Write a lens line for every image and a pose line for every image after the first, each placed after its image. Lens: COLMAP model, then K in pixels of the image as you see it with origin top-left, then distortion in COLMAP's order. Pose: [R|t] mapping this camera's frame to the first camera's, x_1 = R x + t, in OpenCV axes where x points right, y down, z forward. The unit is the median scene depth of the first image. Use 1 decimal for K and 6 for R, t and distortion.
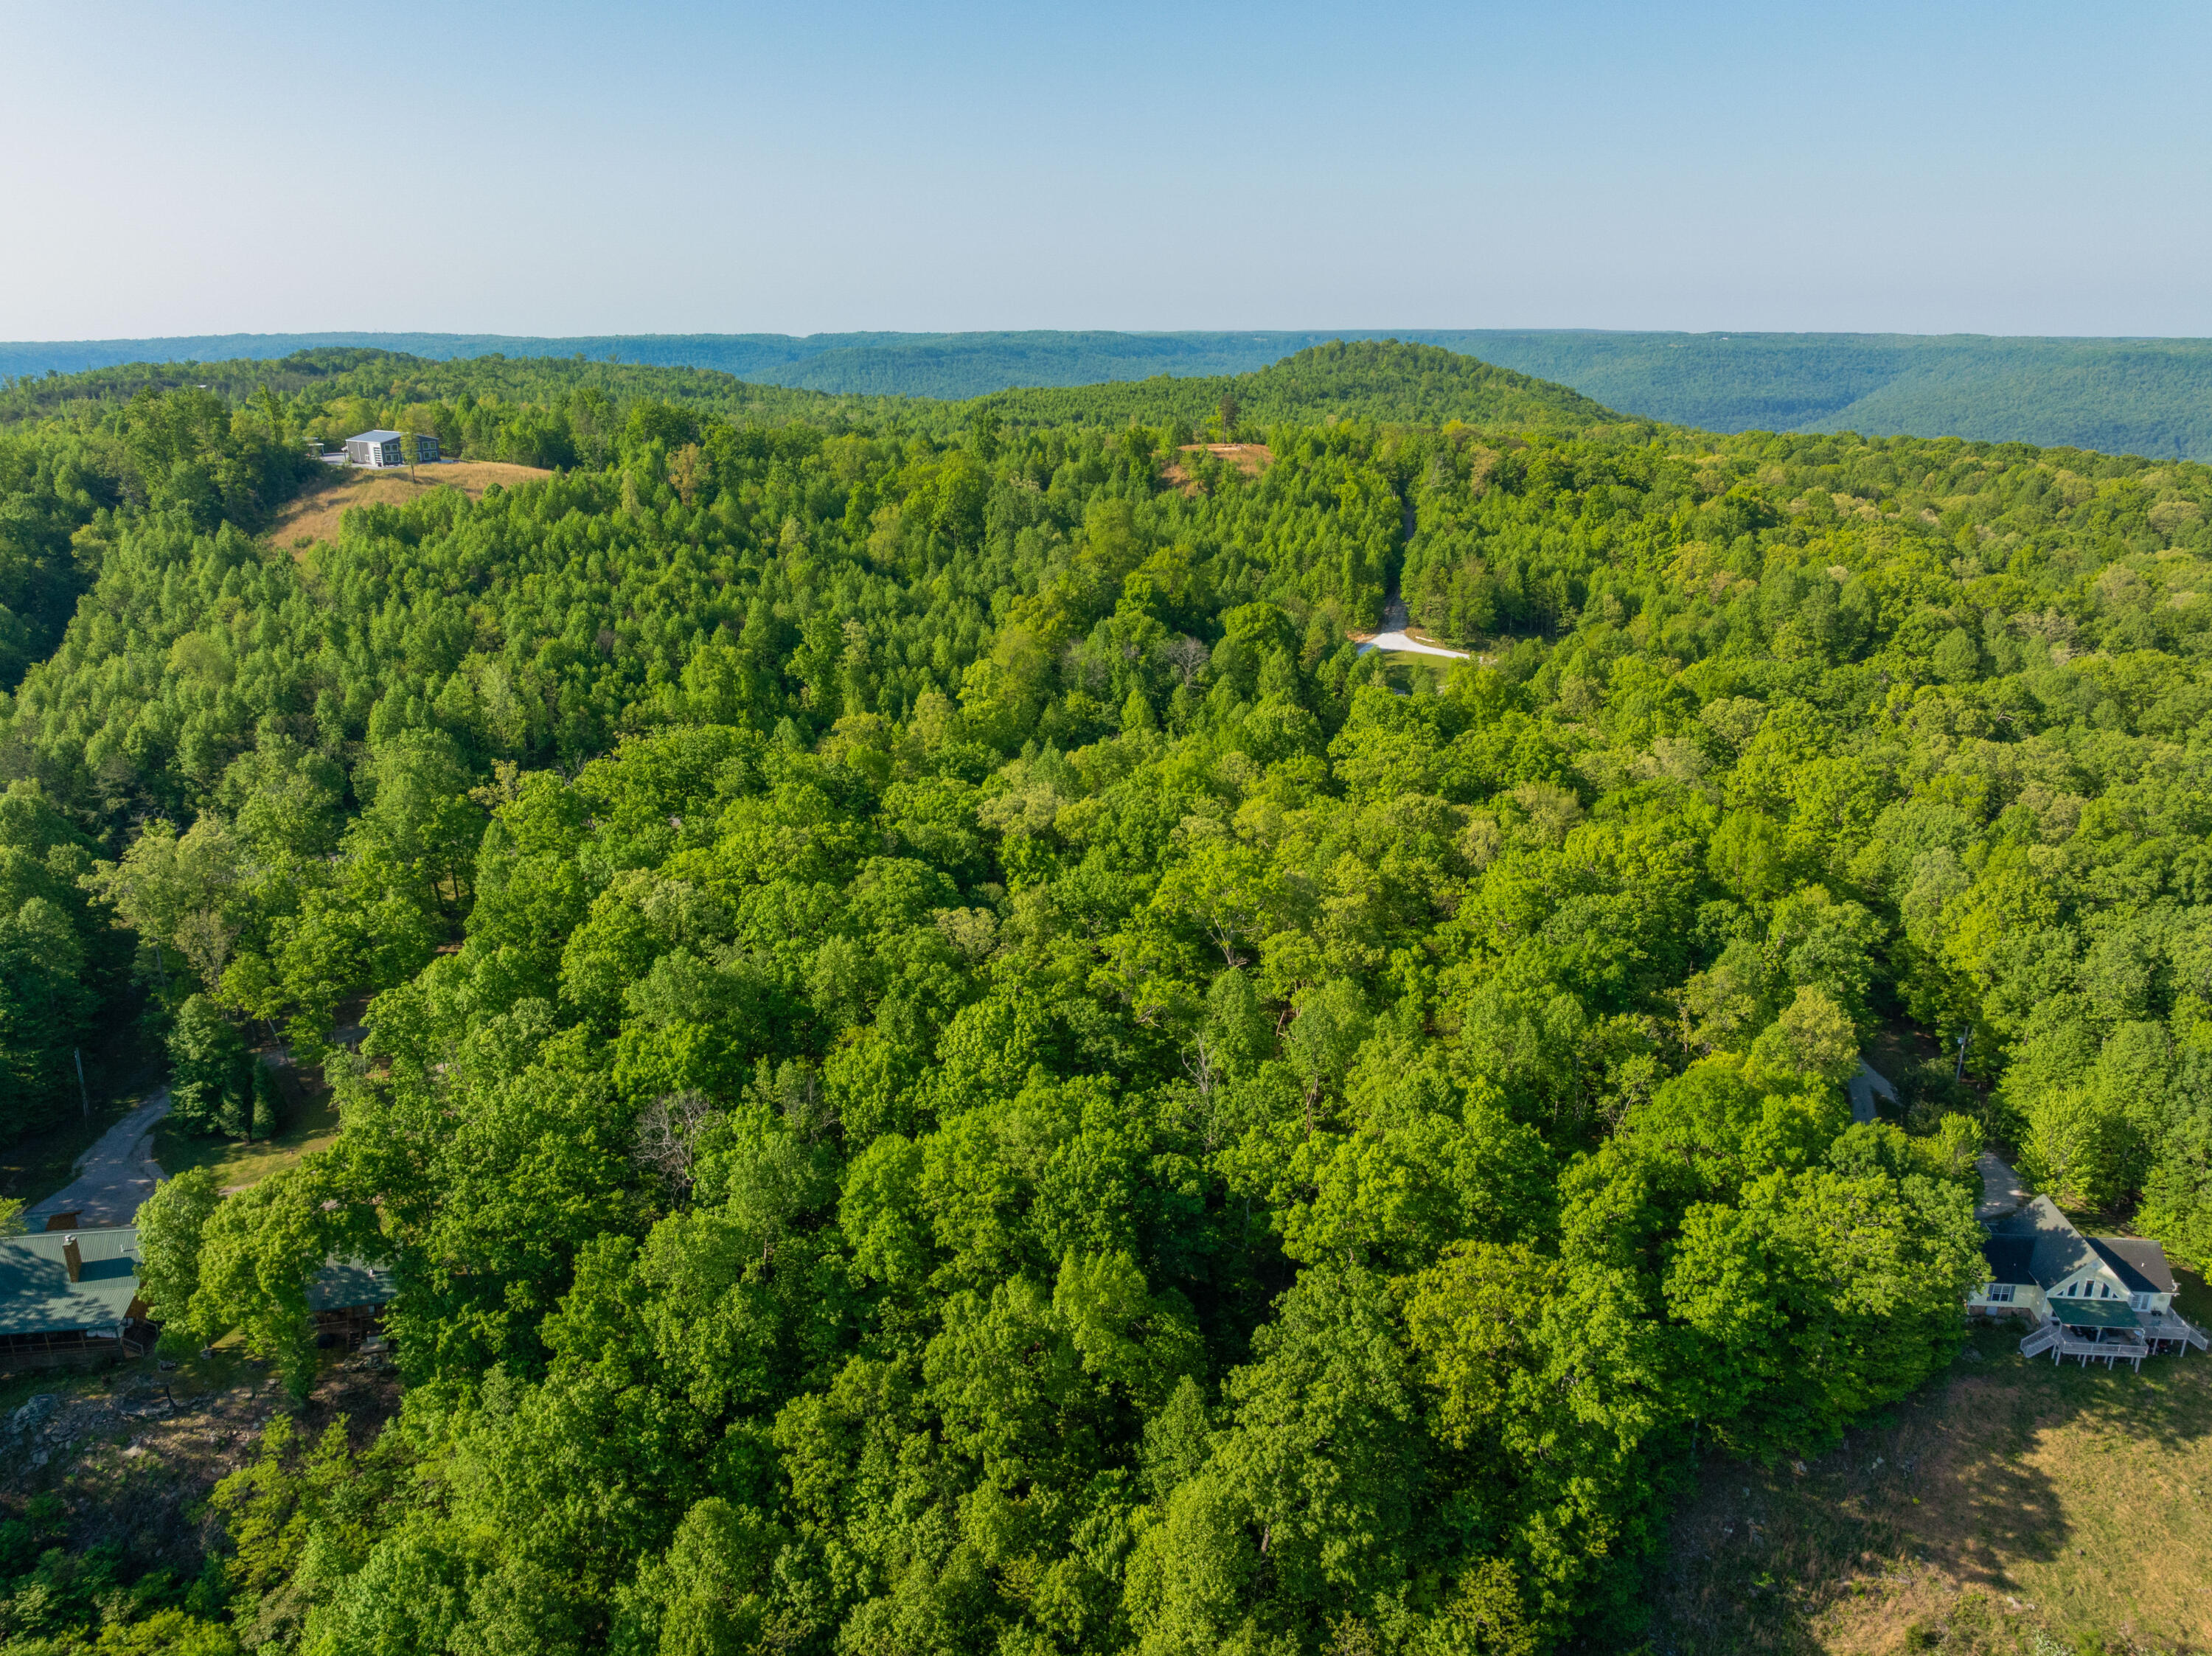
lens RADIAL K [[1568.8, 0, 1101.1], [0, 1568.8, 842.0], [0, 0, 1]] dist [-0.039943, 0.001155]
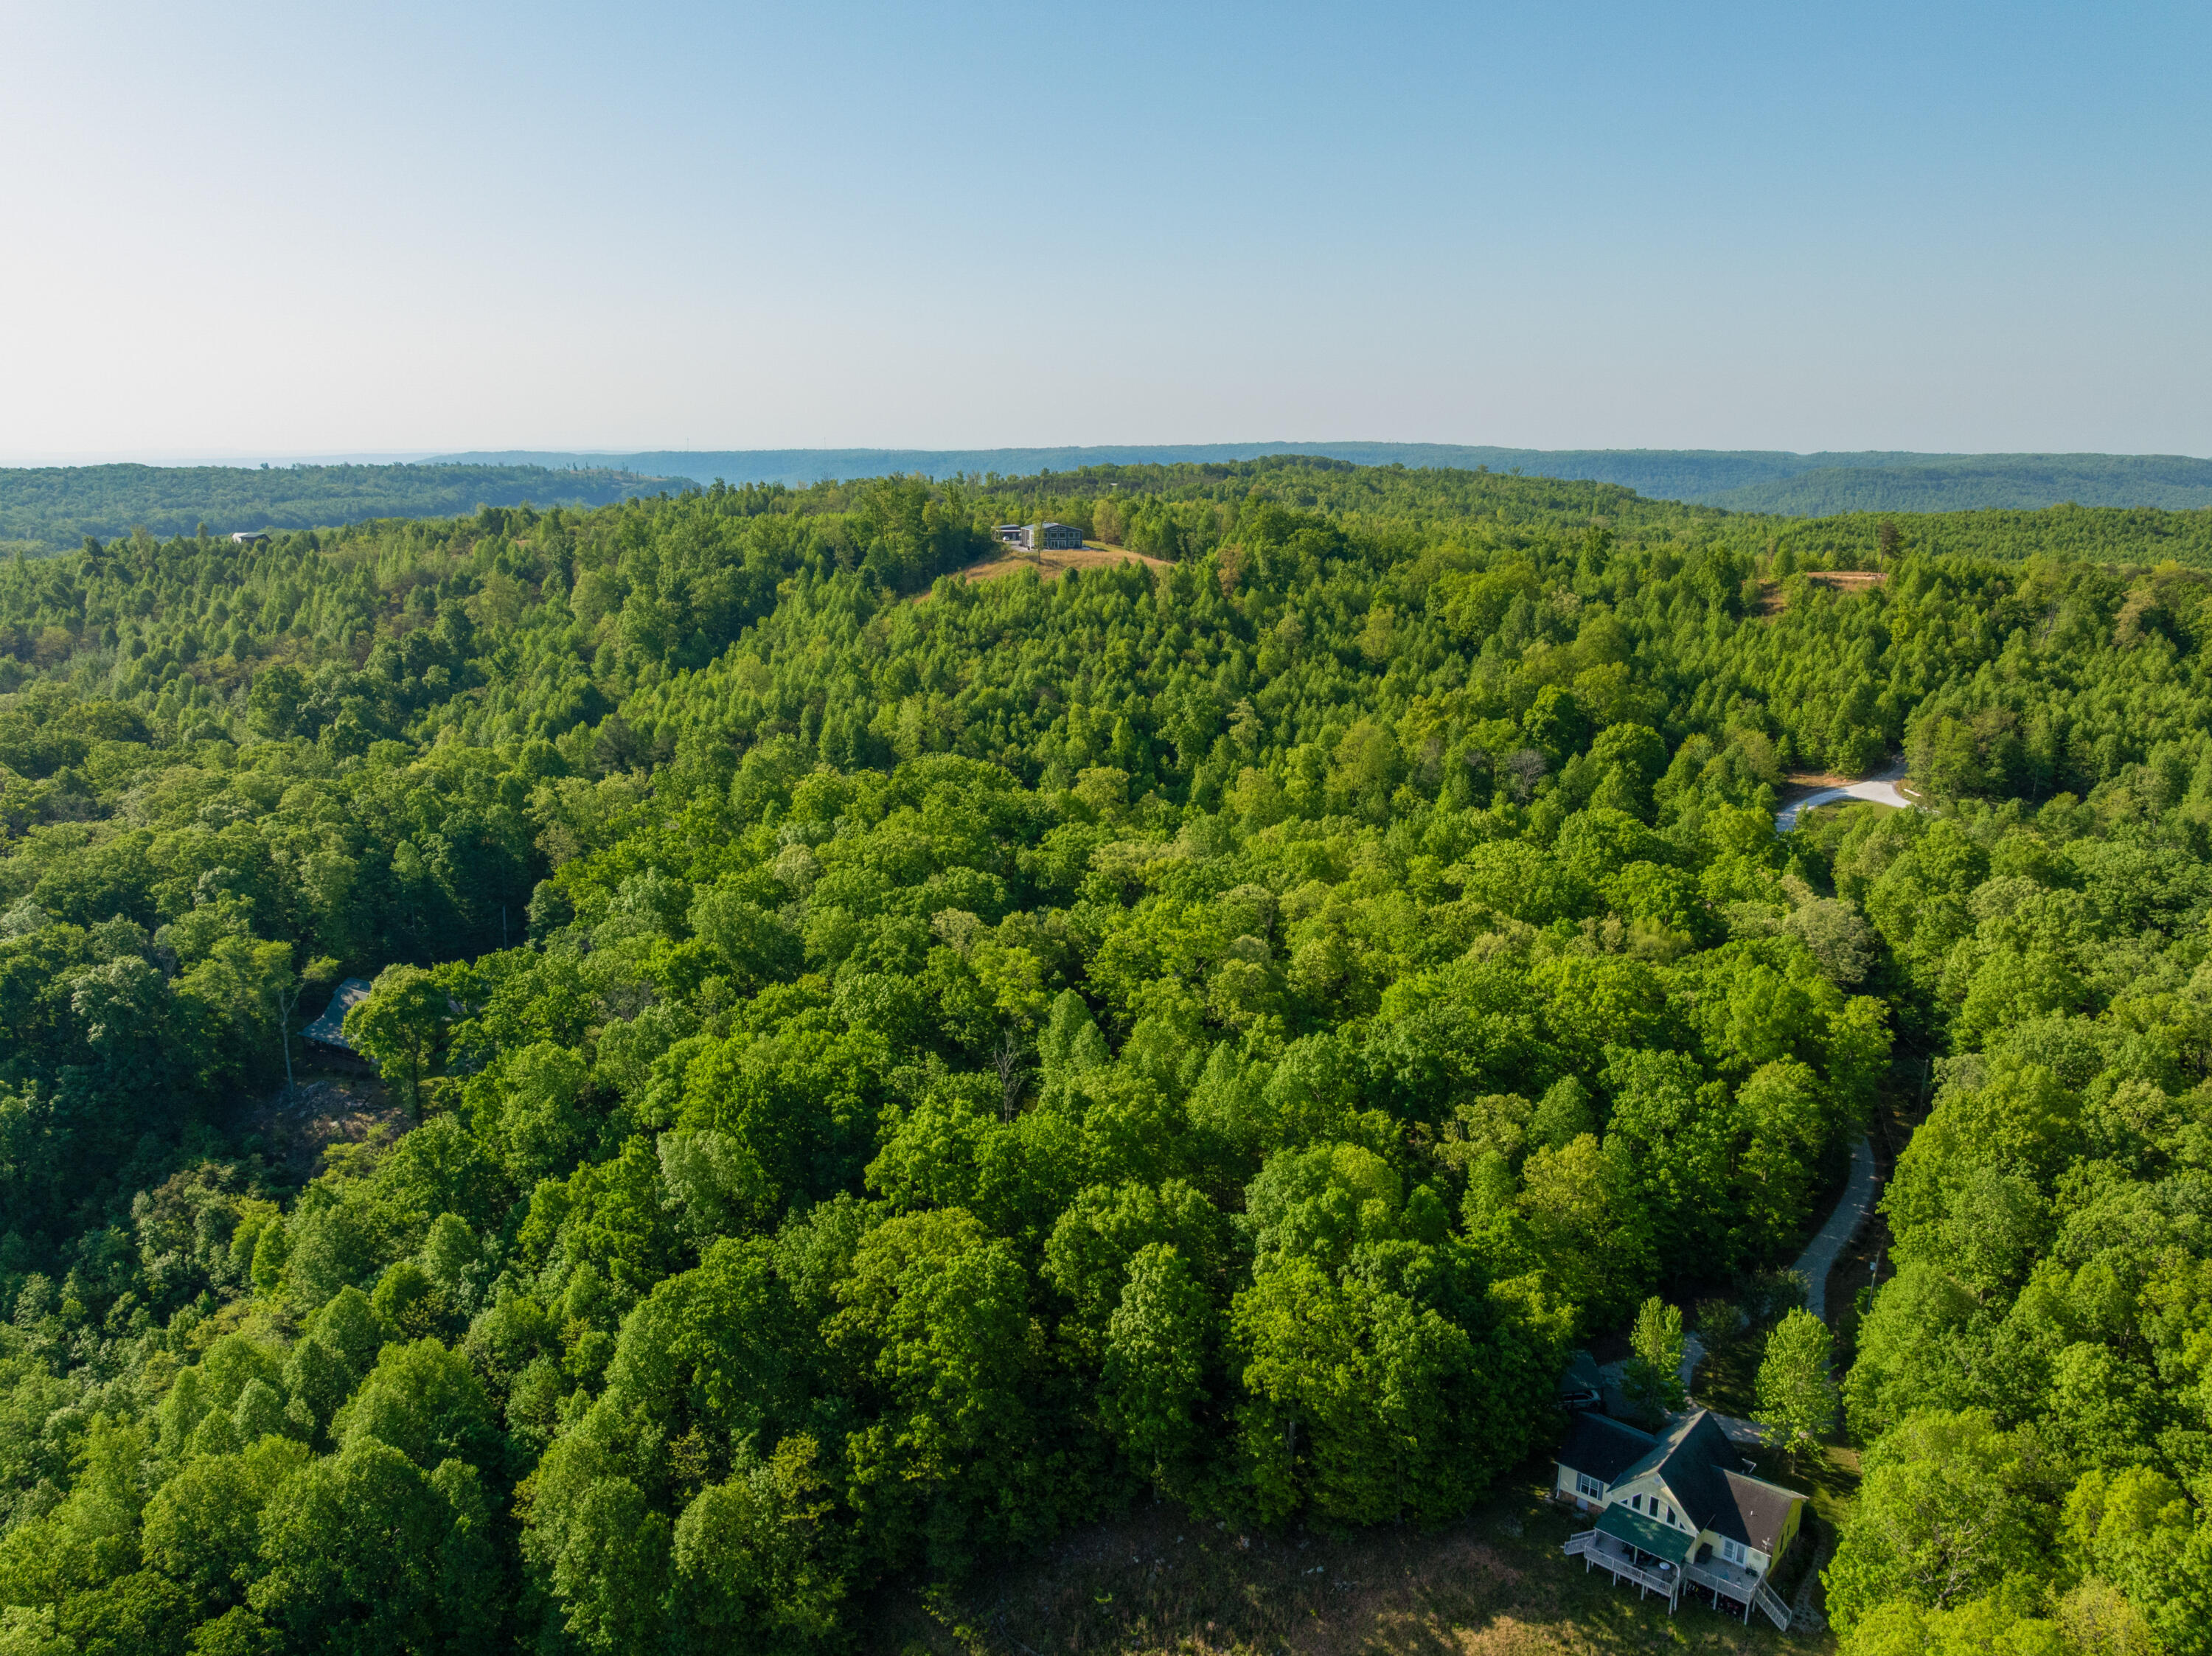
lens RADIAL K [[1568.8, 0, 1118.6], [0, 1568.8, 825.5], [0, 0, 1]] dist [-0.039943, 0.001155]
pose [[0.824038, 0.137314, -0.549642, 0.695715], [-0.179960, 0.983378, -0.024129, -0.016258], [0.537192, 0.118797, 0.835052, 0.034255]]
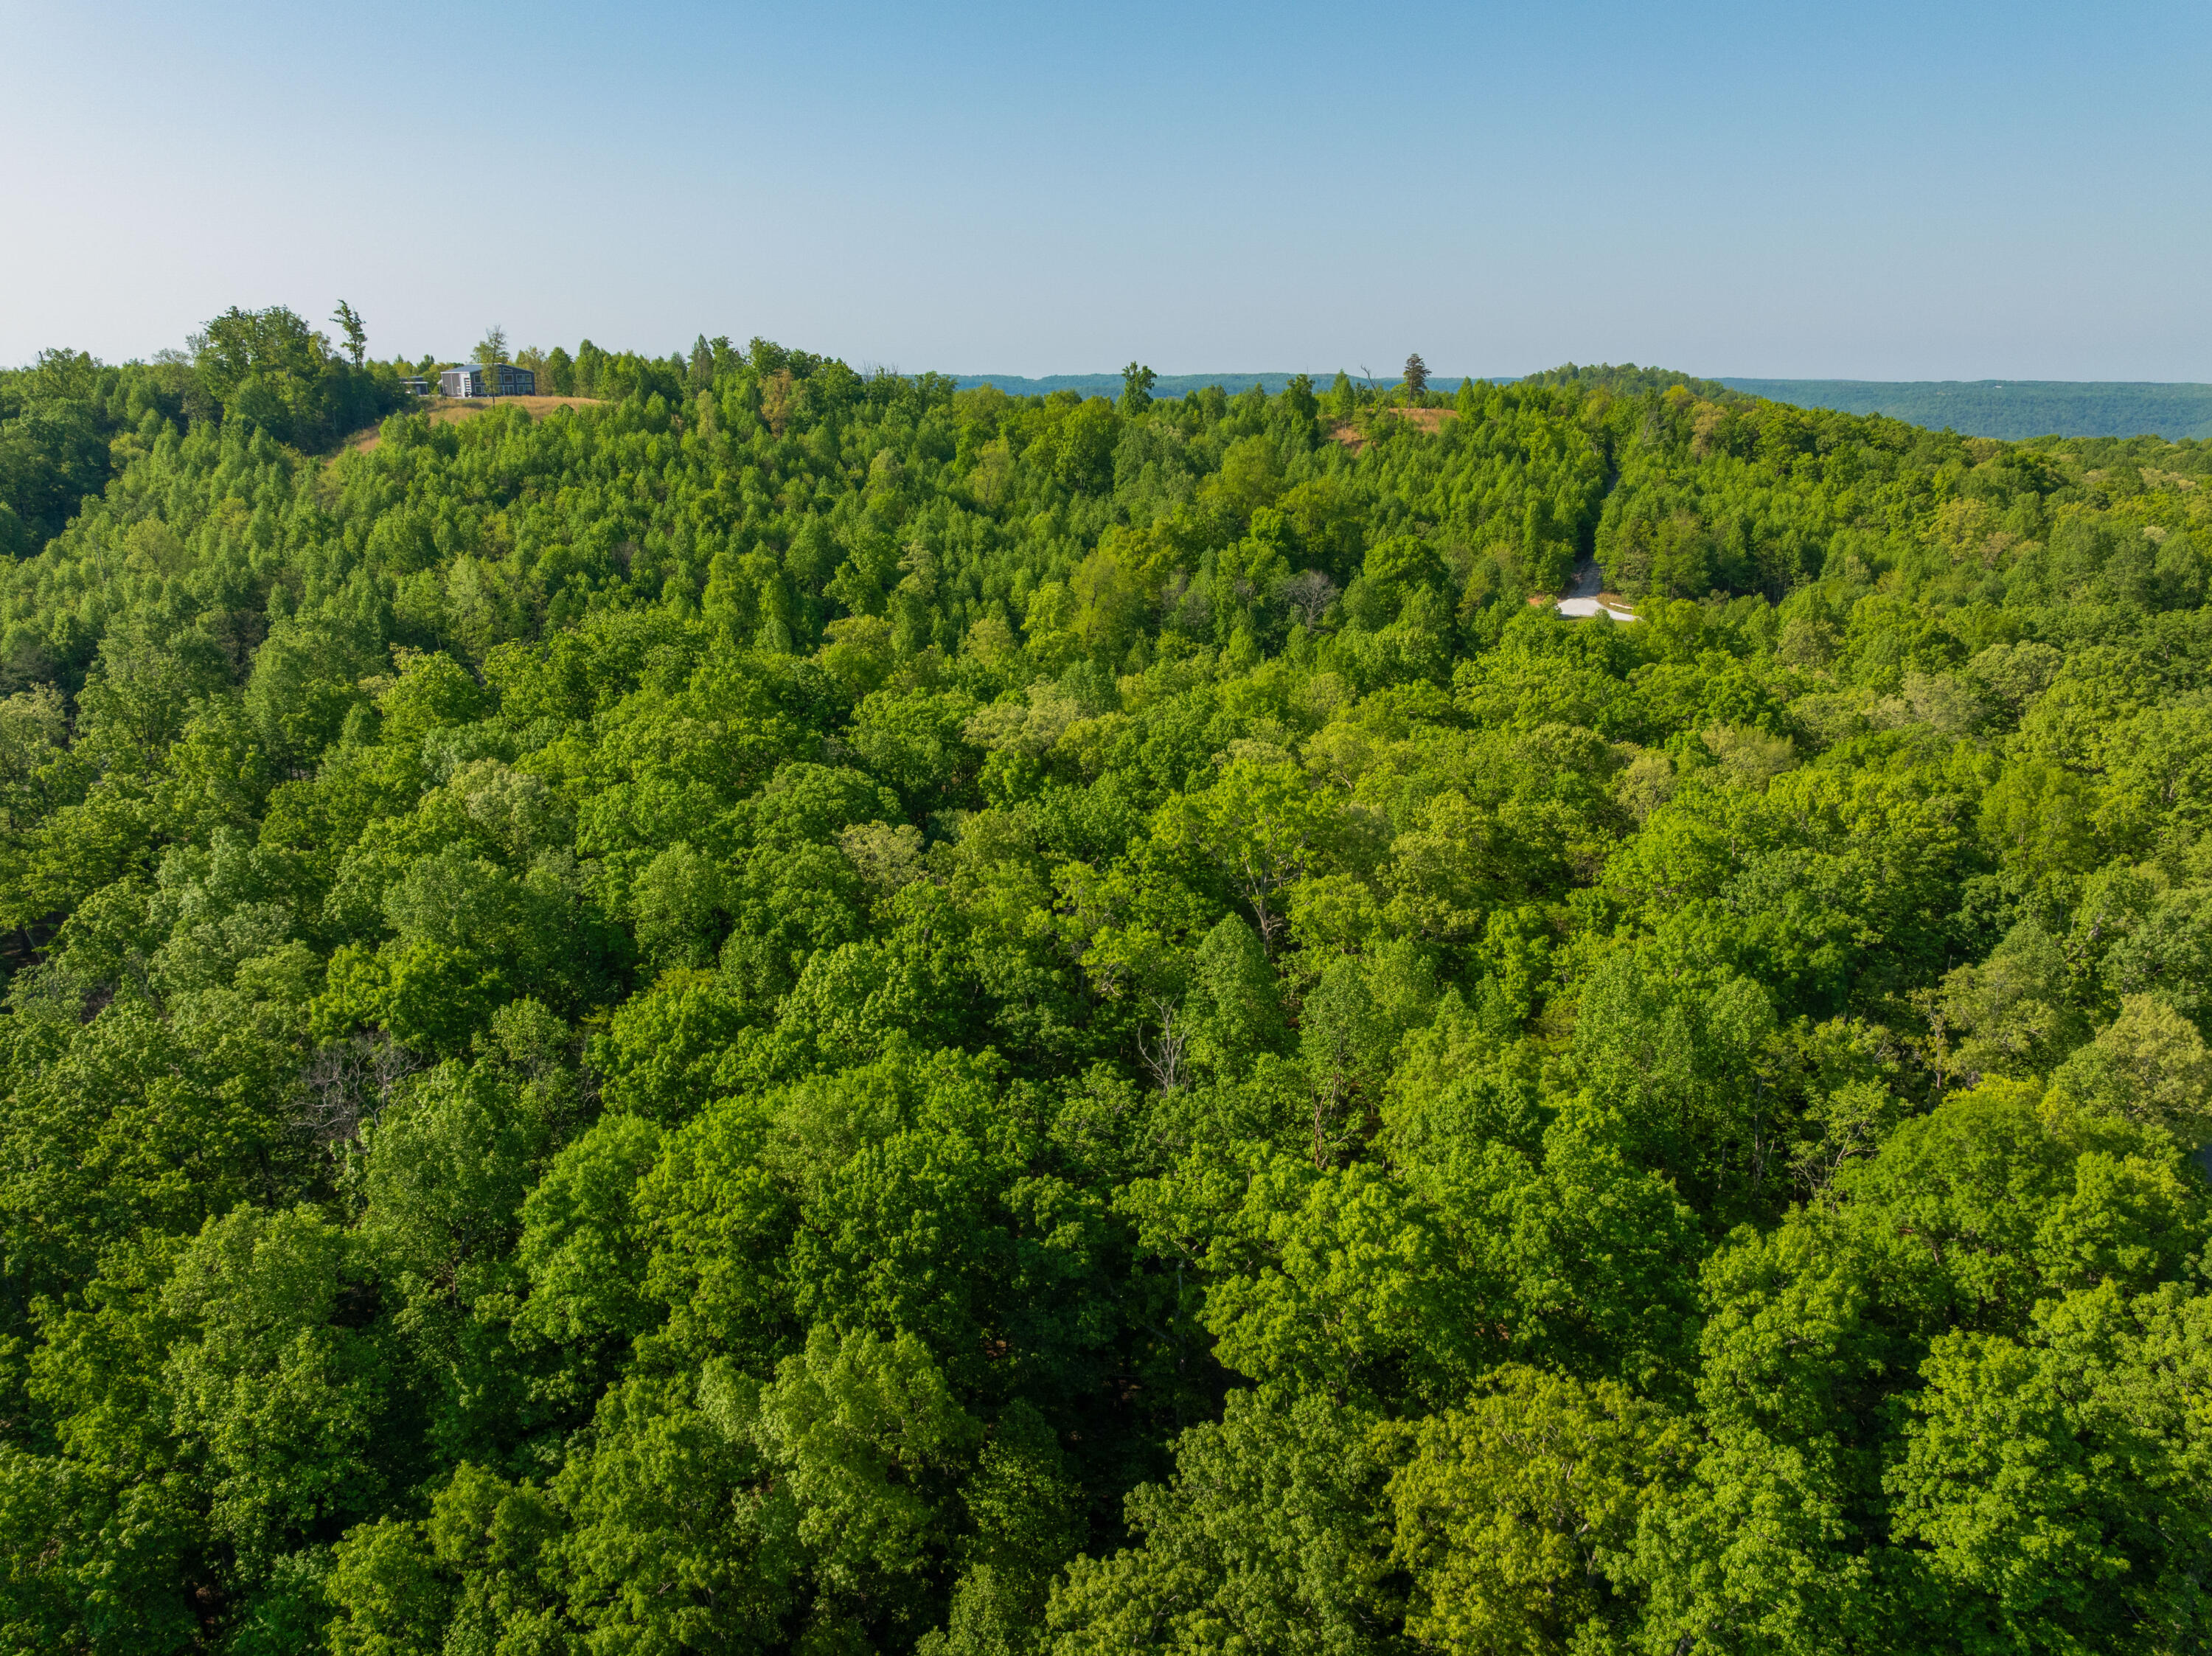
lens RADIAL K [[1568.8, 0, 1101.6], [0, 1568.8, 831.7], [0, 0, 1]] dist [-0.039943, 0.001155]
pose [[0.989569, 0.043039, -0.137484, 0.113308], [-0.047792, 0.998362, -0.031463, 0.064754], [0.135904, 0.037706, 0.990004, 0.306971]]
